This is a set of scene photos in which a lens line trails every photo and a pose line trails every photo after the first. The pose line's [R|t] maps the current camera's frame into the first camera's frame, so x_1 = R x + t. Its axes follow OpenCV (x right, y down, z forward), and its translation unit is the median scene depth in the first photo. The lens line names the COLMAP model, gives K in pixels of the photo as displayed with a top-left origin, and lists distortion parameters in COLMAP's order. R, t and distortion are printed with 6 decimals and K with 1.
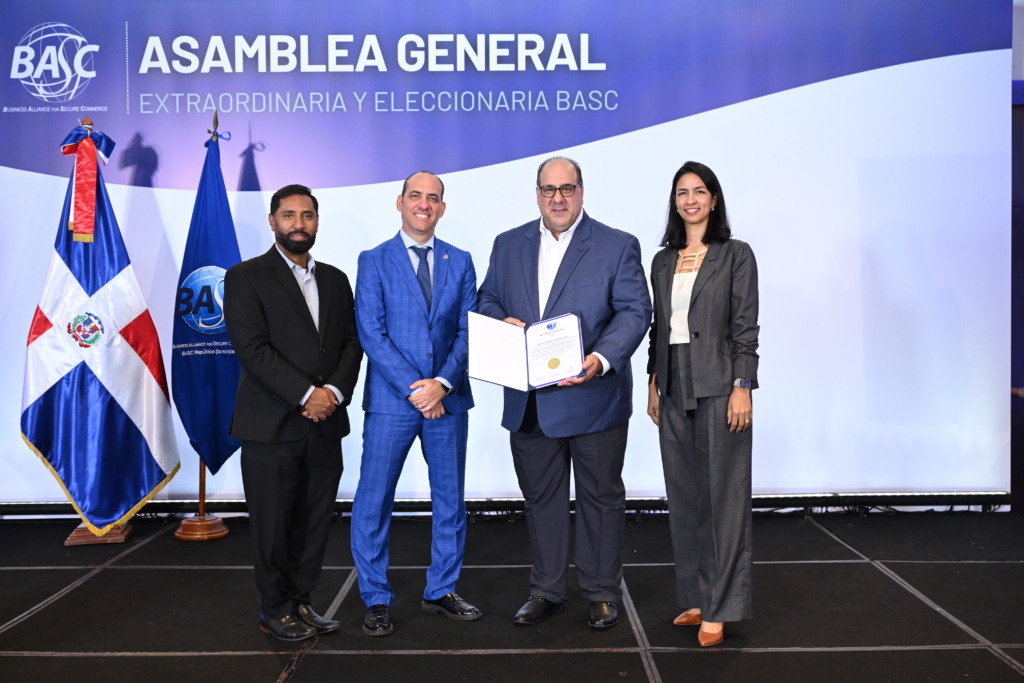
lens RADIAL K [[1048.4, 0, 511.4], [0, 1048.4, 340.5], [0, 0, 1]] dist [0.002234, -0.003561]
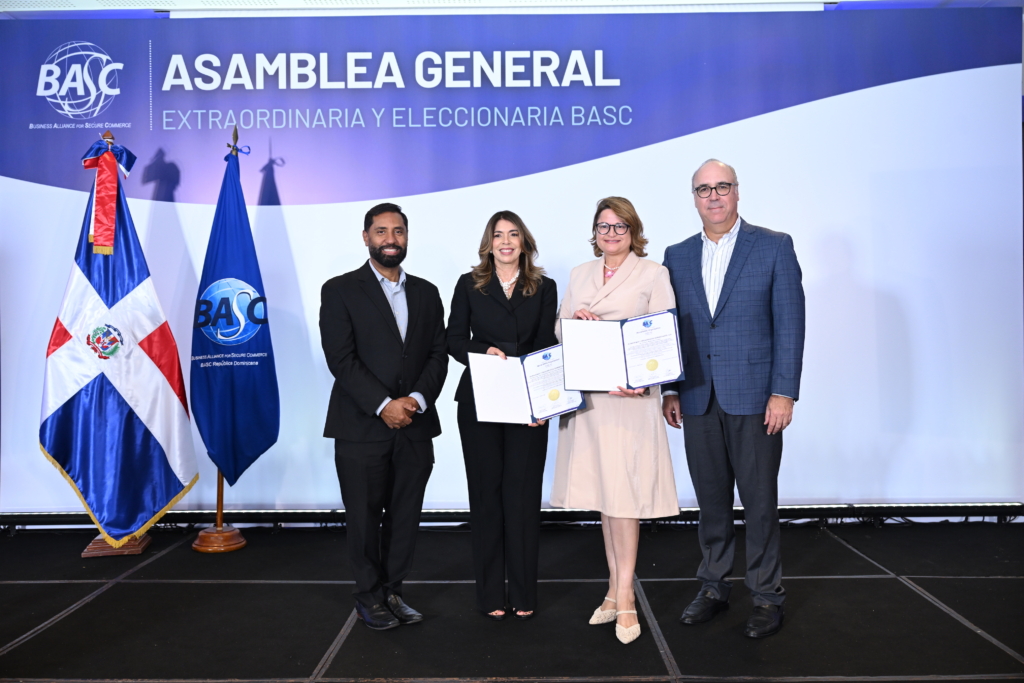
lens RADIAL K [[933.4, 0, 509.2], [0, 933.4, 338.0], [0, 0, 1]] dist [-0.001960, 0.004517]
pose [[0.999953, -0.000856, -0.009639, -0.008850], [0.000664, 0.999802, -0.019872, 0.004119], [0.009654, 0.019865, 0.999756, 0.100693]]
